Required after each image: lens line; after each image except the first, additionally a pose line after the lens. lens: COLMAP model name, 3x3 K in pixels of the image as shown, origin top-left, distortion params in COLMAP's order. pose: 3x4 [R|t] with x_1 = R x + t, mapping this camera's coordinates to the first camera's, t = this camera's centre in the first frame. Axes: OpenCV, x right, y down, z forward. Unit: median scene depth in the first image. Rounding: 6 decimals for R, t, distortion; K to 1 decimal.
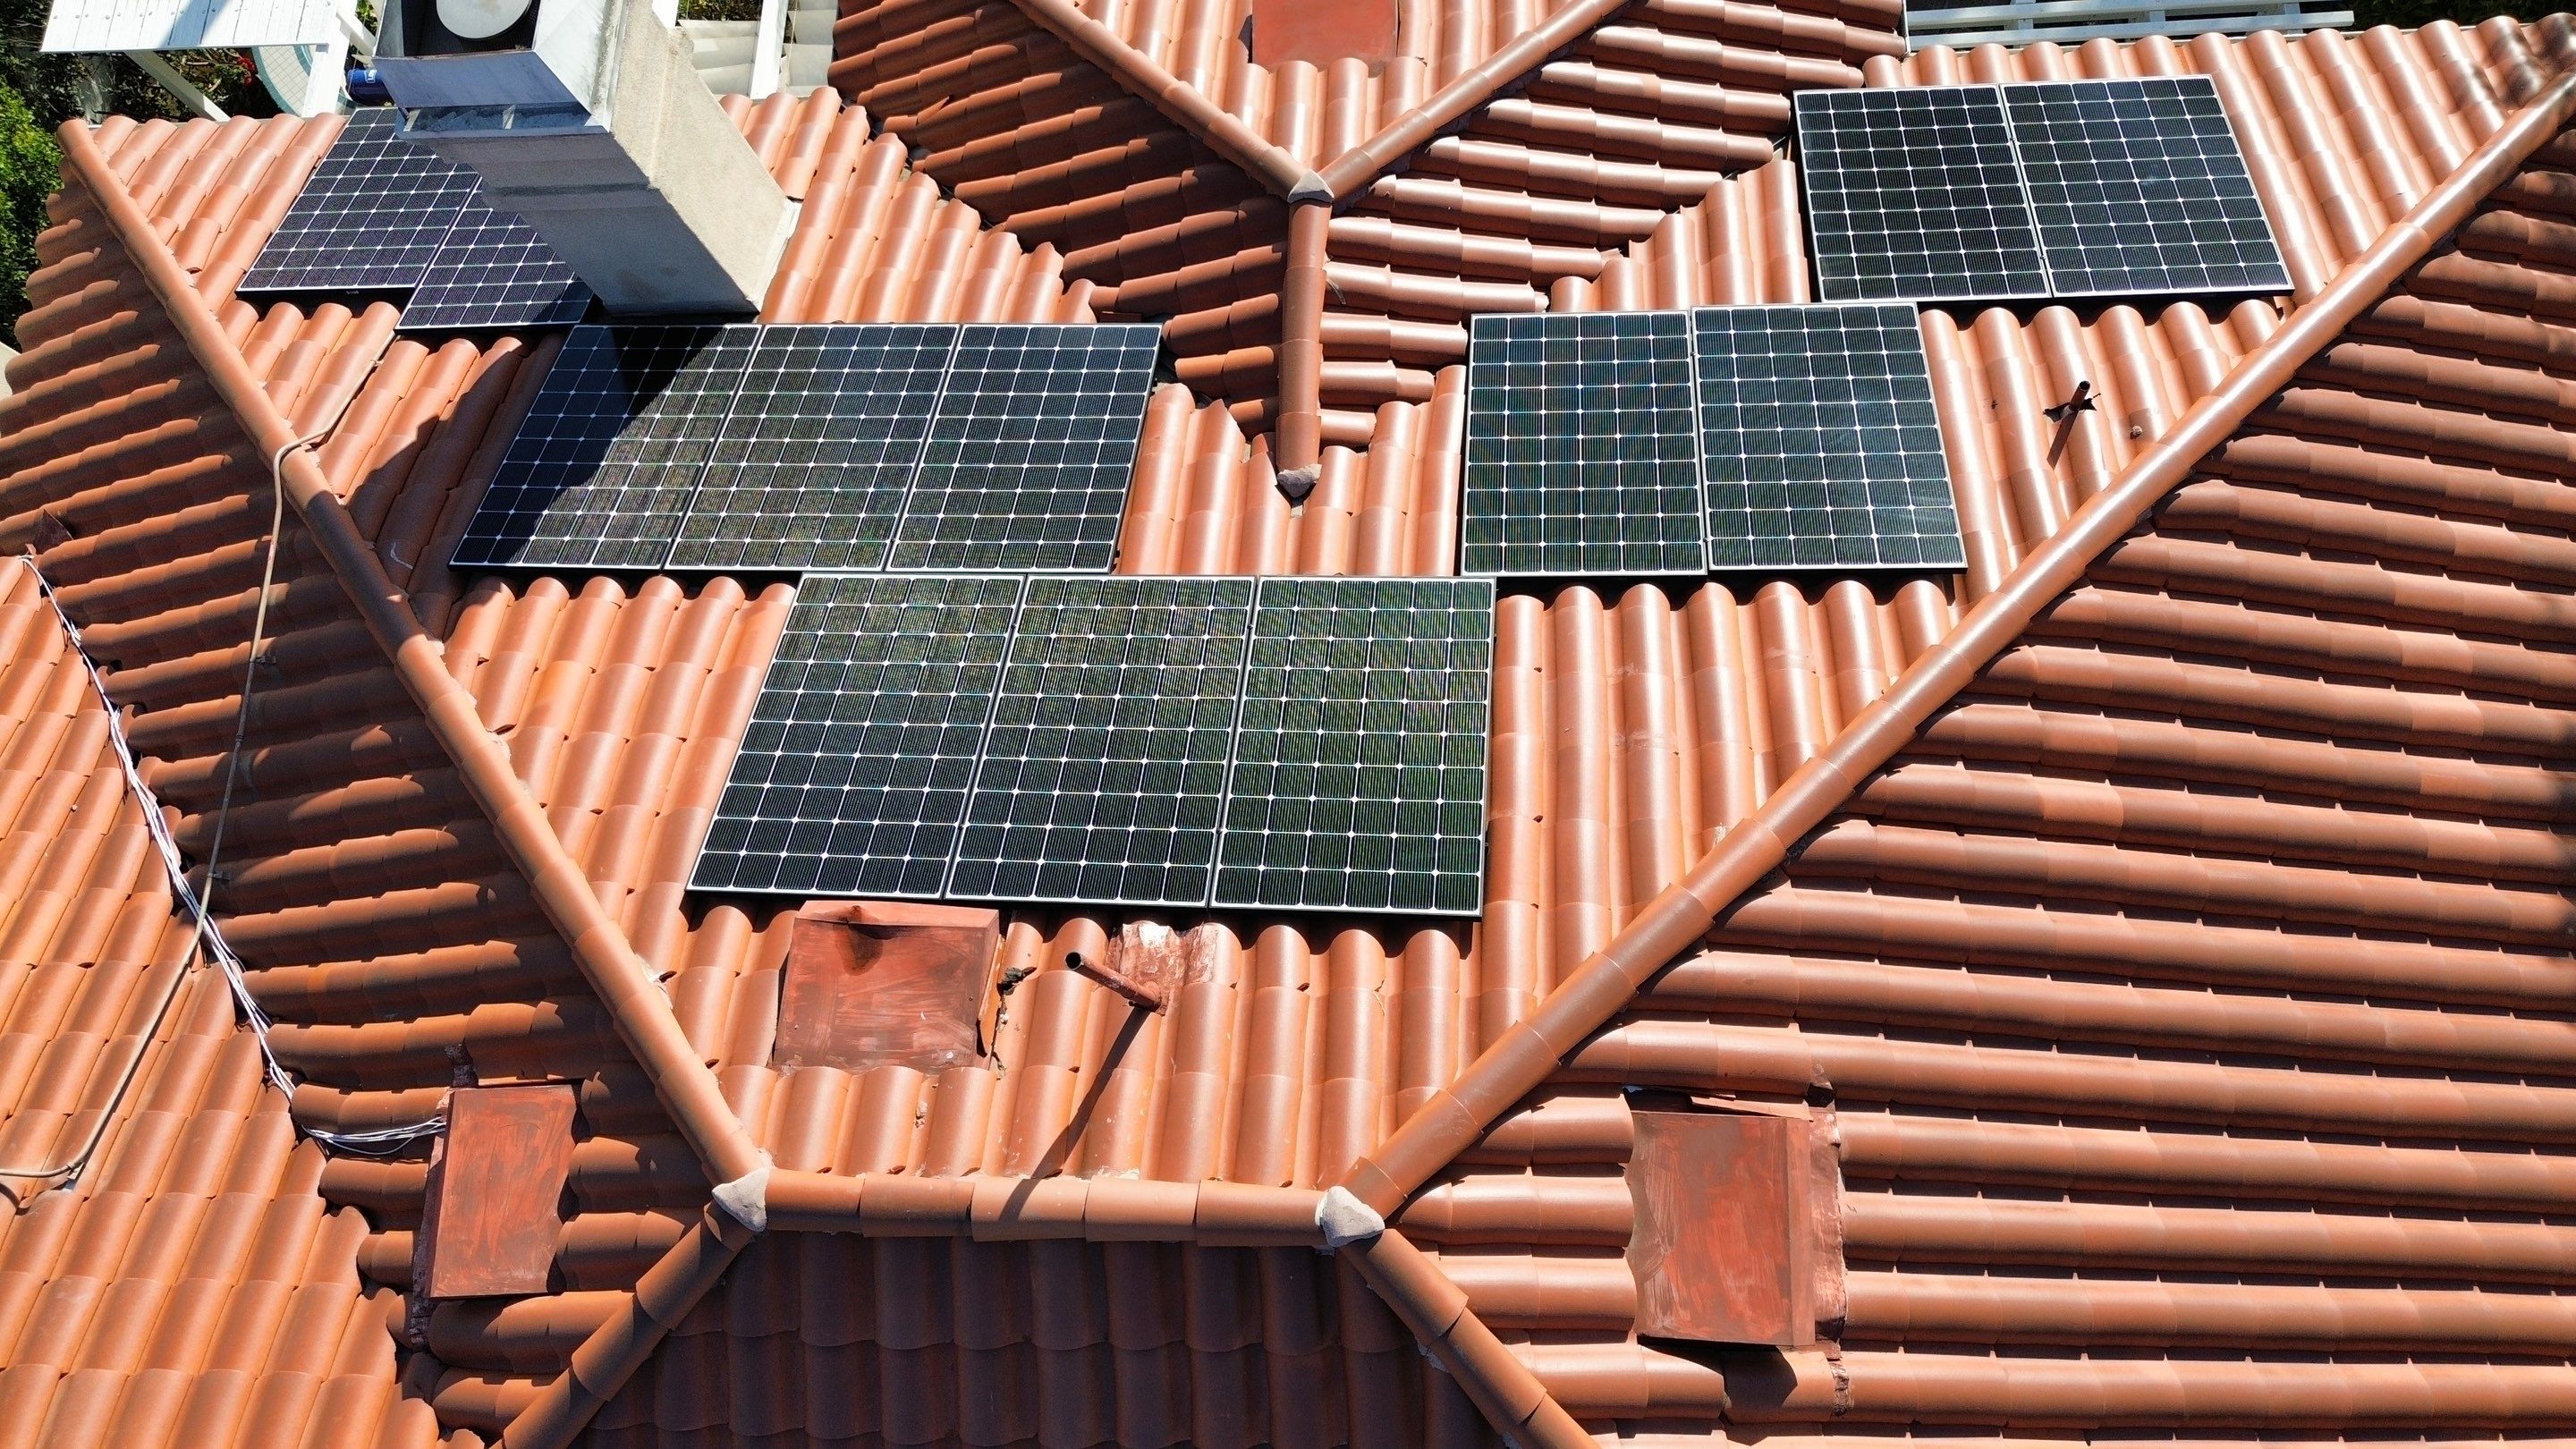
lens RADIAL K [[1812.2, 0, 1286.2], [0, 1812.2, 708.8], [0, 0, 1]] dist [0.070144, -0.068424]
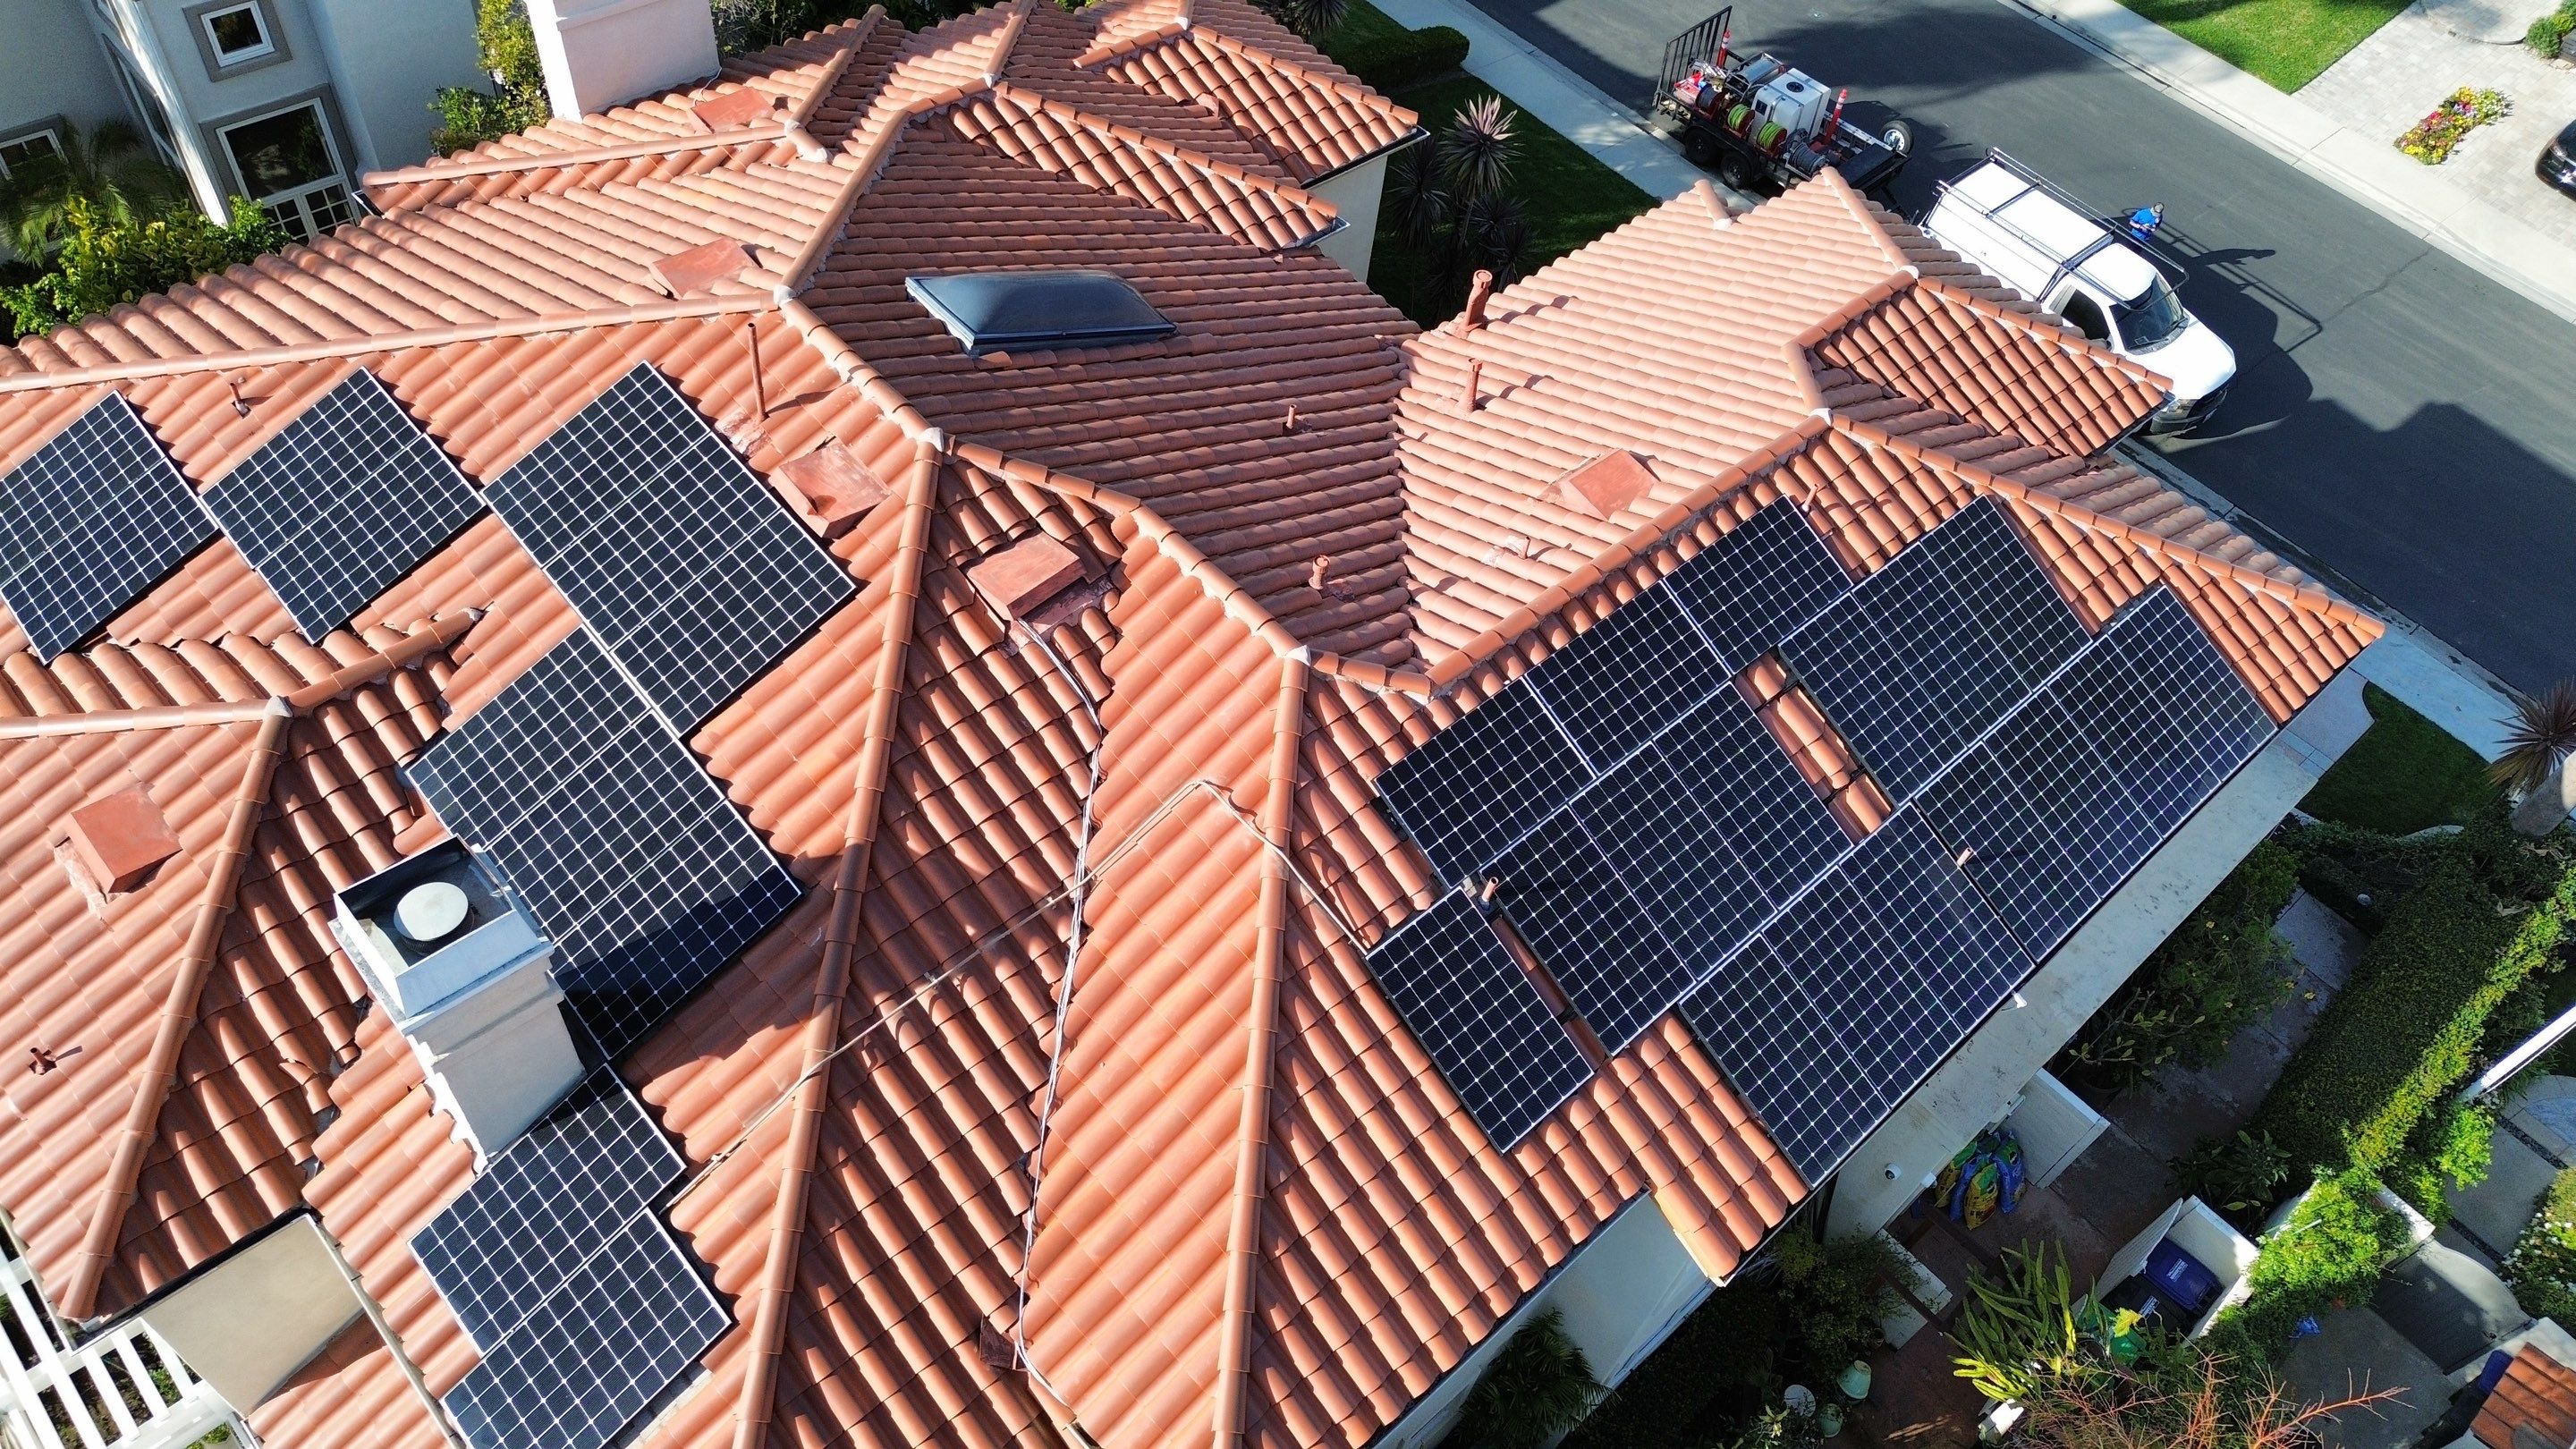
lens RADIAL K [[1812.2, 0, 1294.7], [0, 1812.2, 727.1], [0, 0, 1]] dist [0.070144, -0.068424]
pose [[-0.704485, -0.522216, 0.480616, -1.510685], [0.675541, -0.285786, 0.679684, -0.854399], [-0.217588, 0.803503, 0.554111, -0.048440]]
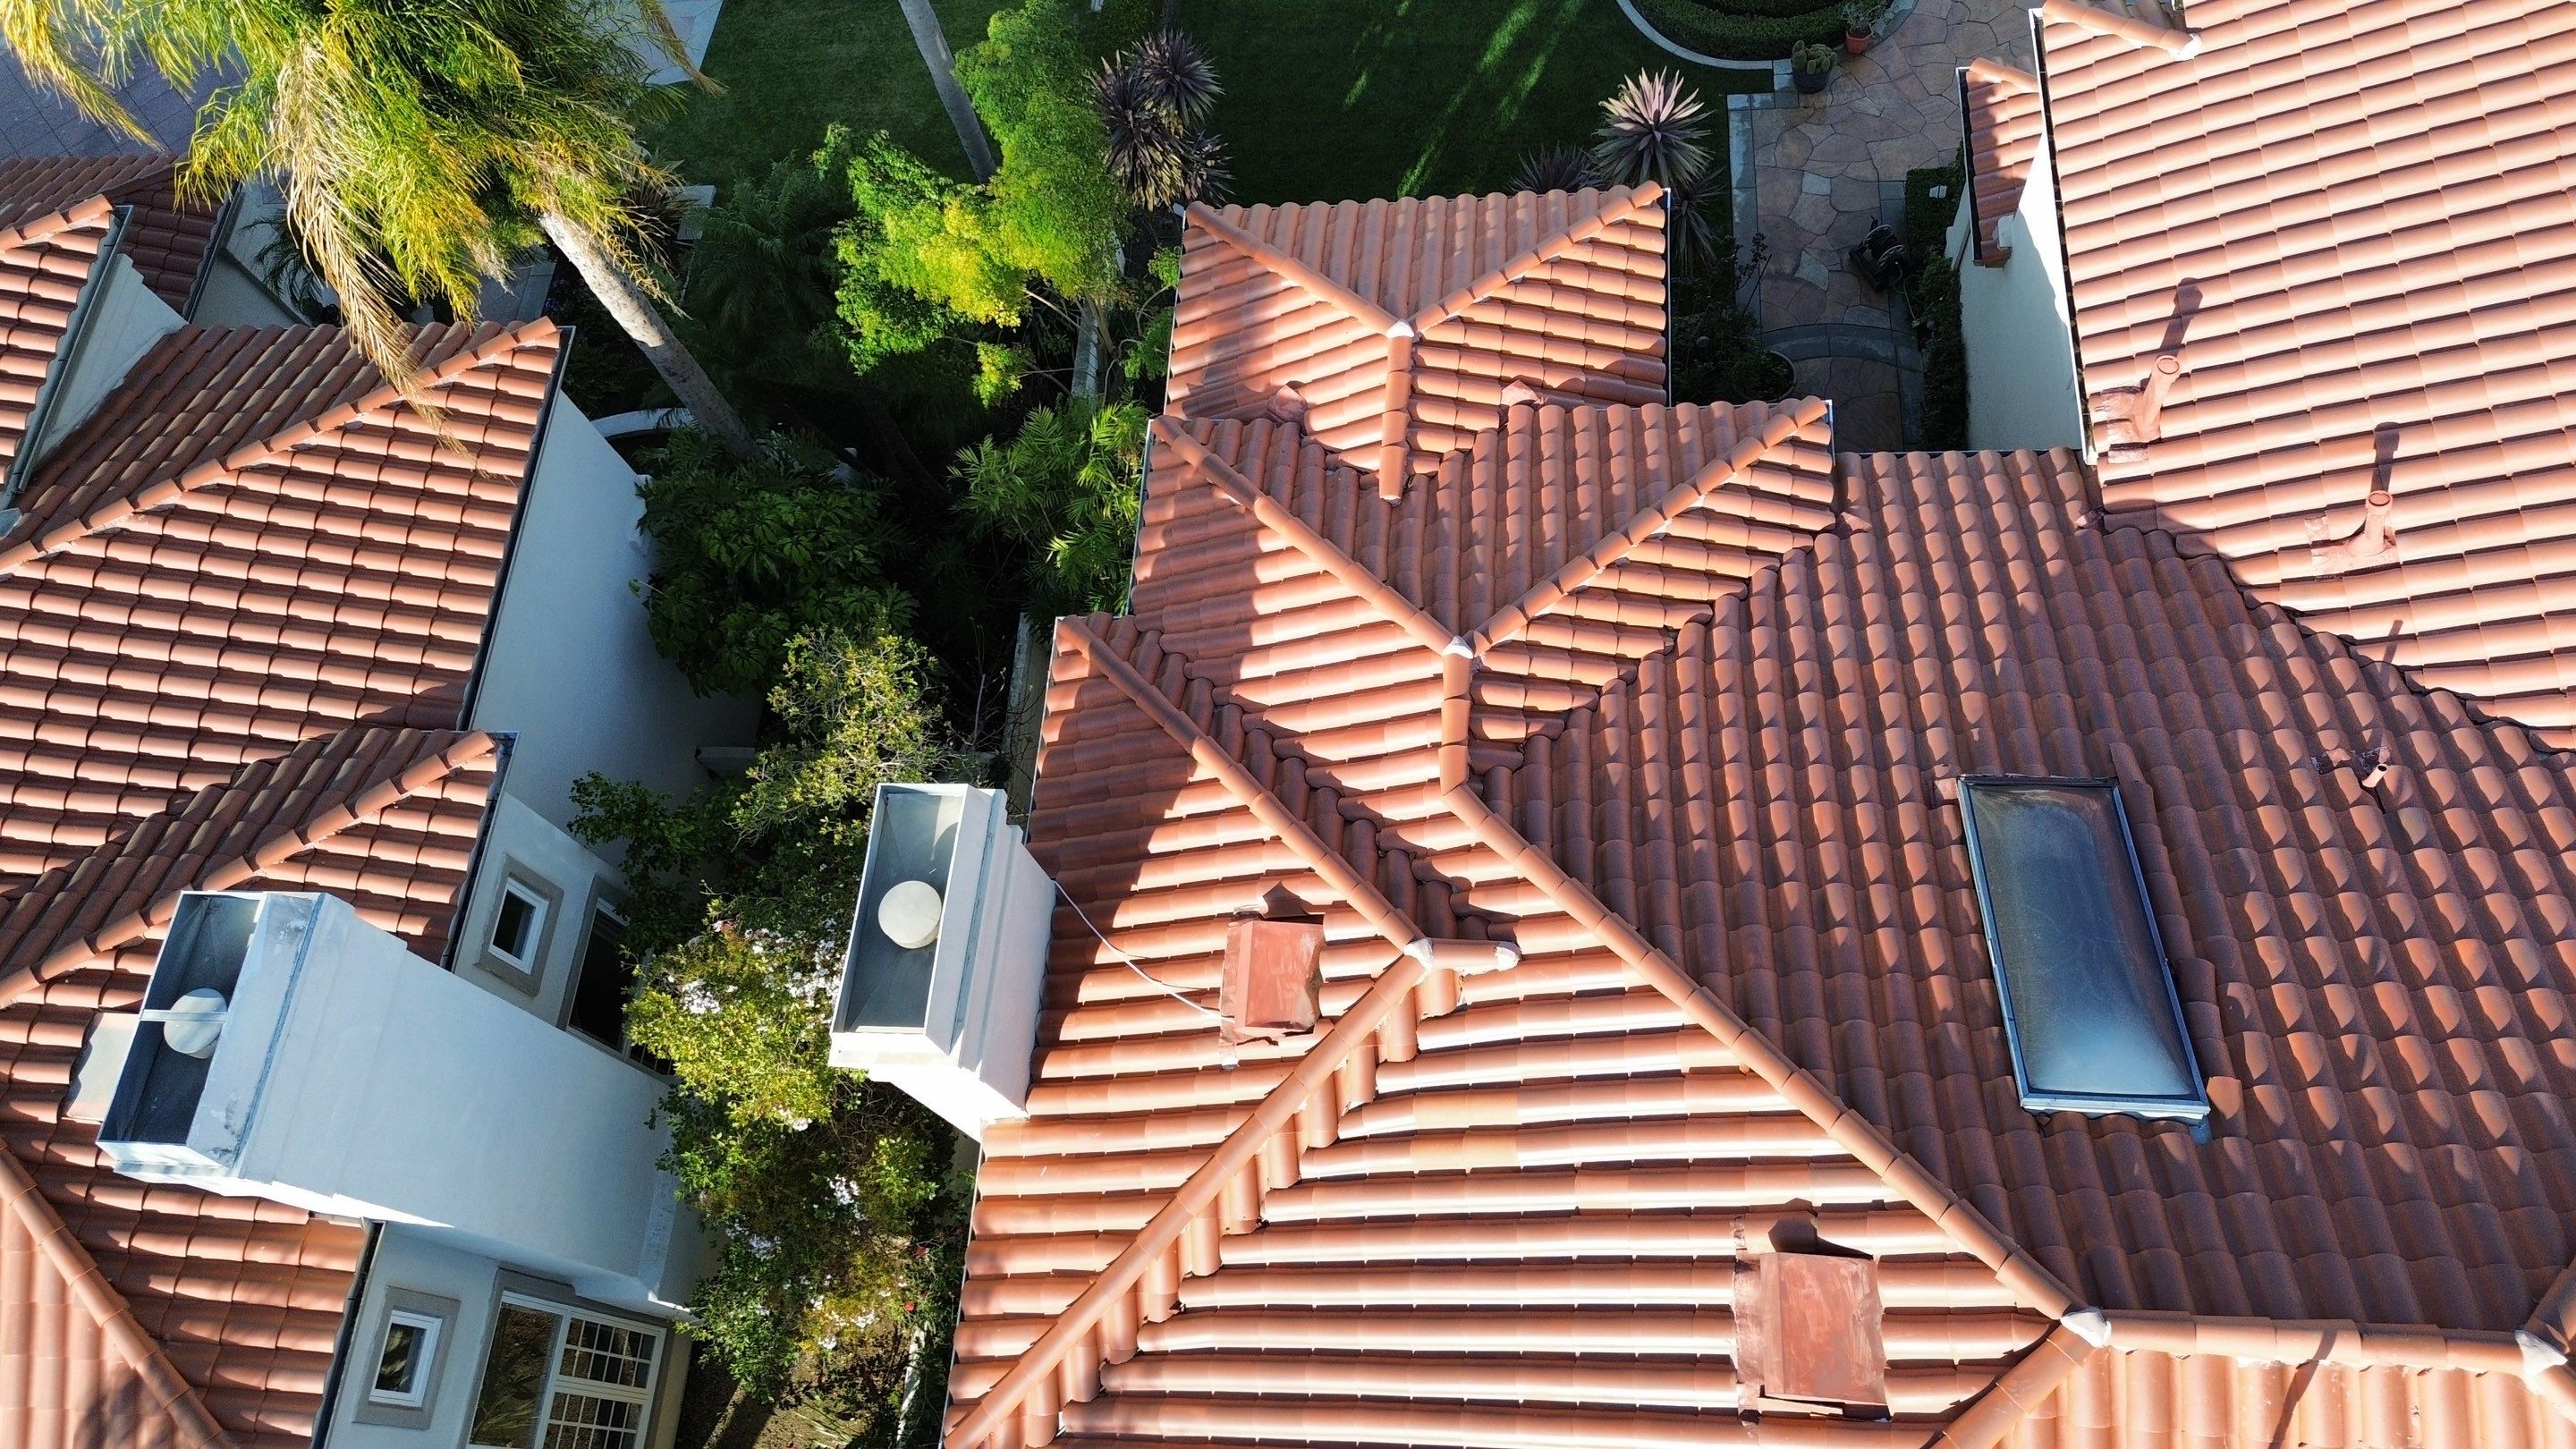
lens RADIAL K [[1812.2, 0, 1291.3], [0, 1812.2, 720.7], [0, 0, 1]] dist [0.070144, -0.068424]
pose [[-0.962968, 0.080576, 0.257294, 0.185163], [0.106234, -0.763703, 0.636767, -0.302640], [0.247804, 0.640520, 0.726862, -0.486838]]
